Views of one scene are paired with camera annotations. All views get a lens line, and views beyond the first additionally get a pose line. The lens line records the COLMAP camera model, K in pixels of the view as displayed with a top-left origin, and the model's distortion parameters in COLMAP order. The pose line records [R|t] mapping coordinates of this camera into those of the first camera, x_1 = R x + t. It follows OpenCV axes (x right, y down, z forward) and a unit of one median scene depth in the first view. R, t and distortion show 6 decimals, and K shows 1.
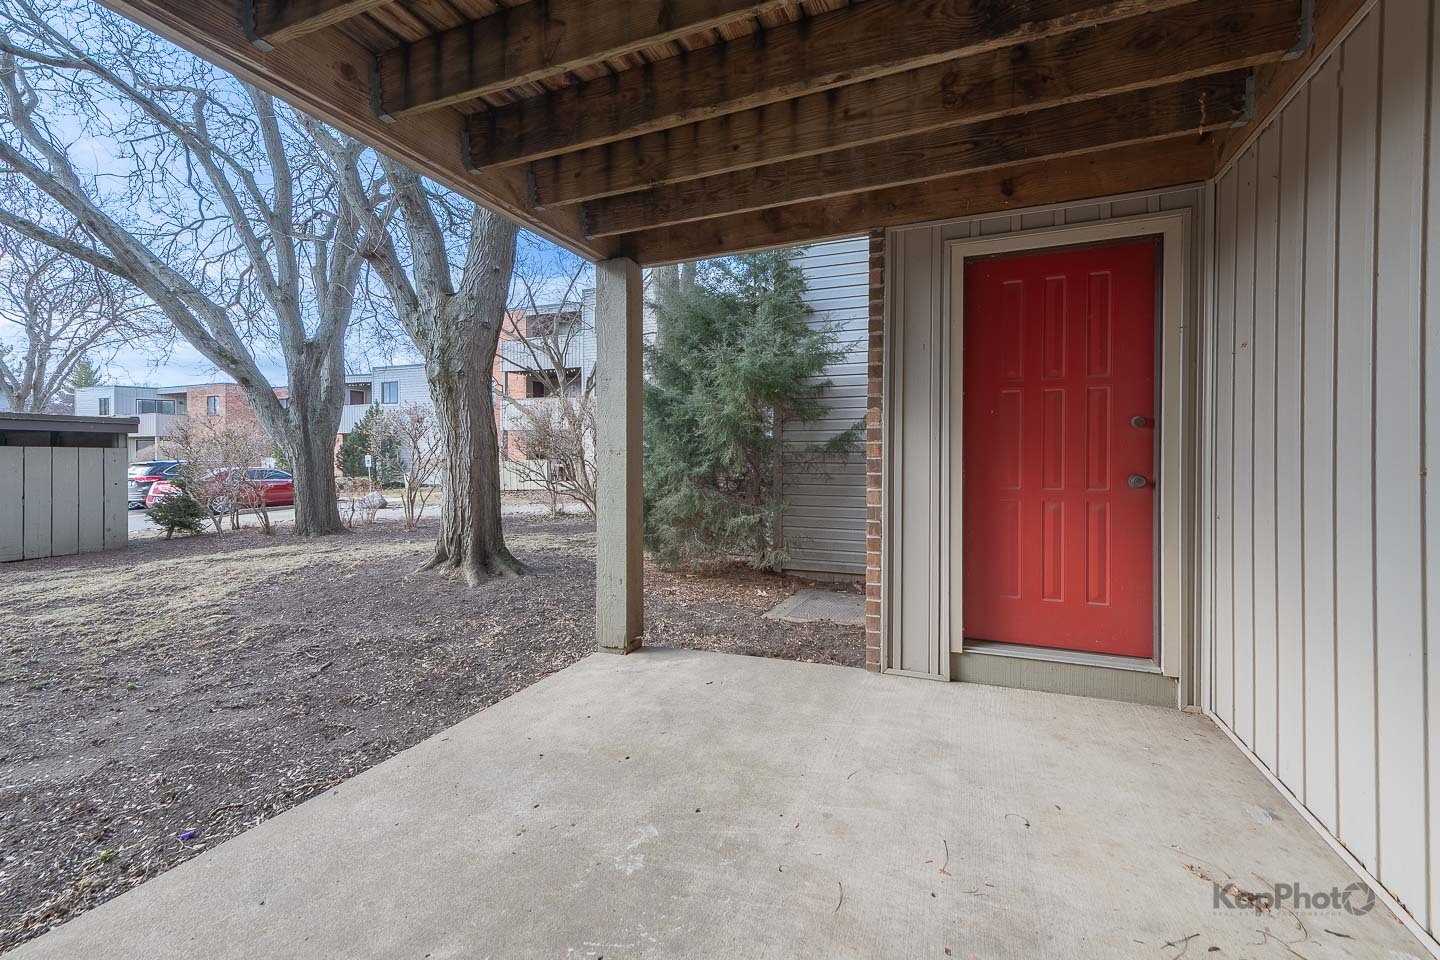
lens RADIAL K [[581.8, 0, 693.7], [0, 581.8, 460.6], [0, 0, 1]] dist [0.002455, -0.000363]
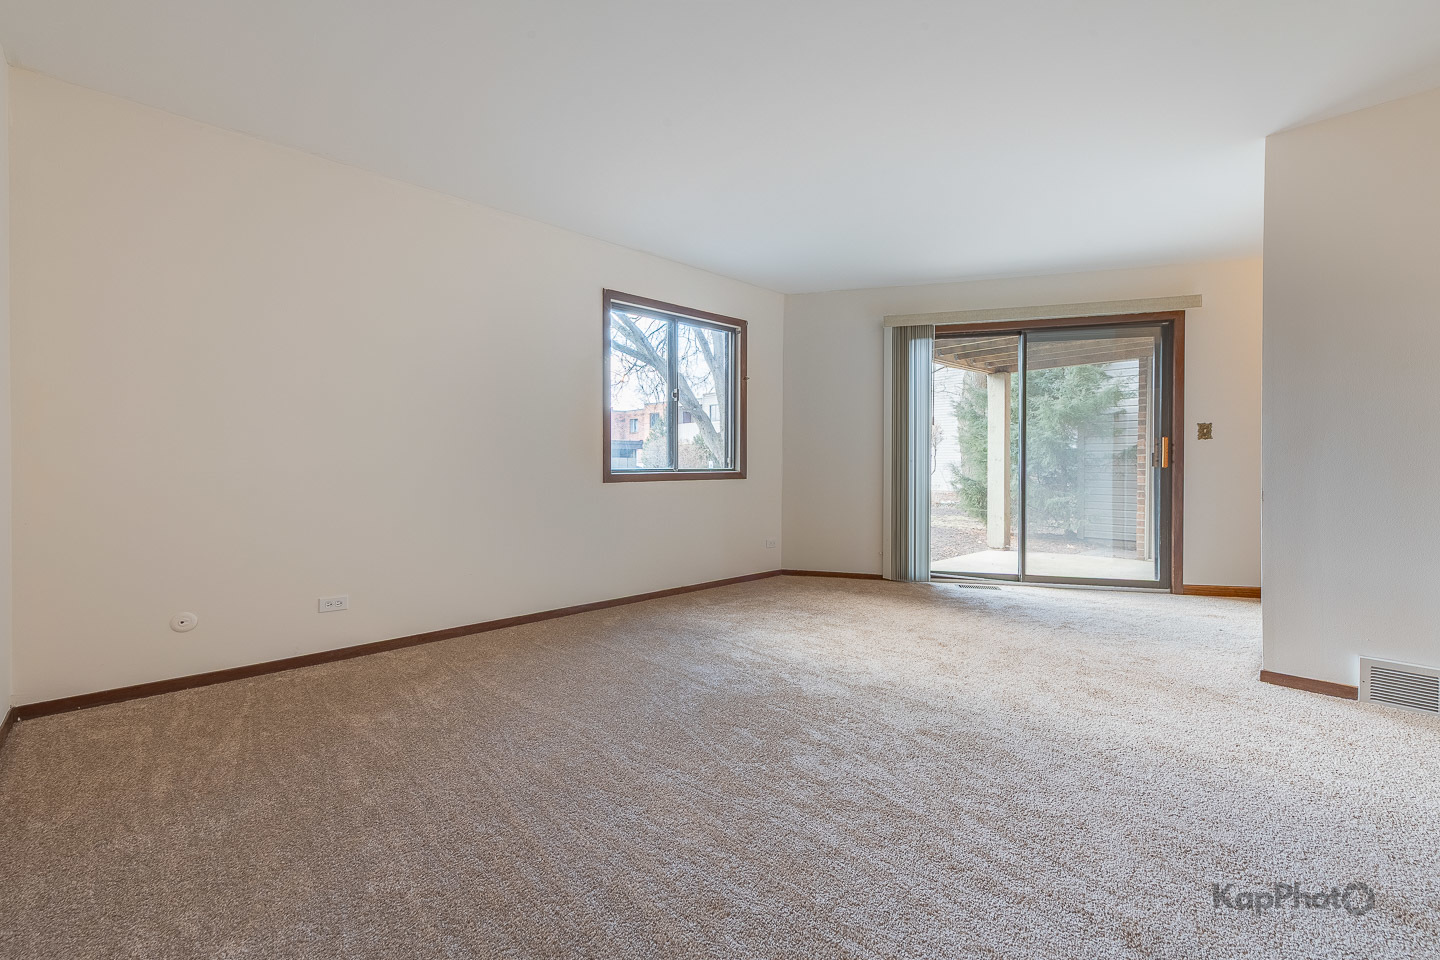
lens RADIAL K [[577.3, 0, 674.3], [0, 577.3, 470.2], [0, 0, 1]] dist [0.001905, 0.000139]
pose [[0.900686, 0.003372, -0.434457, -0.171741], [-0.000275, 0.999974, 0.007192, 0.005686], [0.434470, -0.006358, 0.900664, -0.903671]]
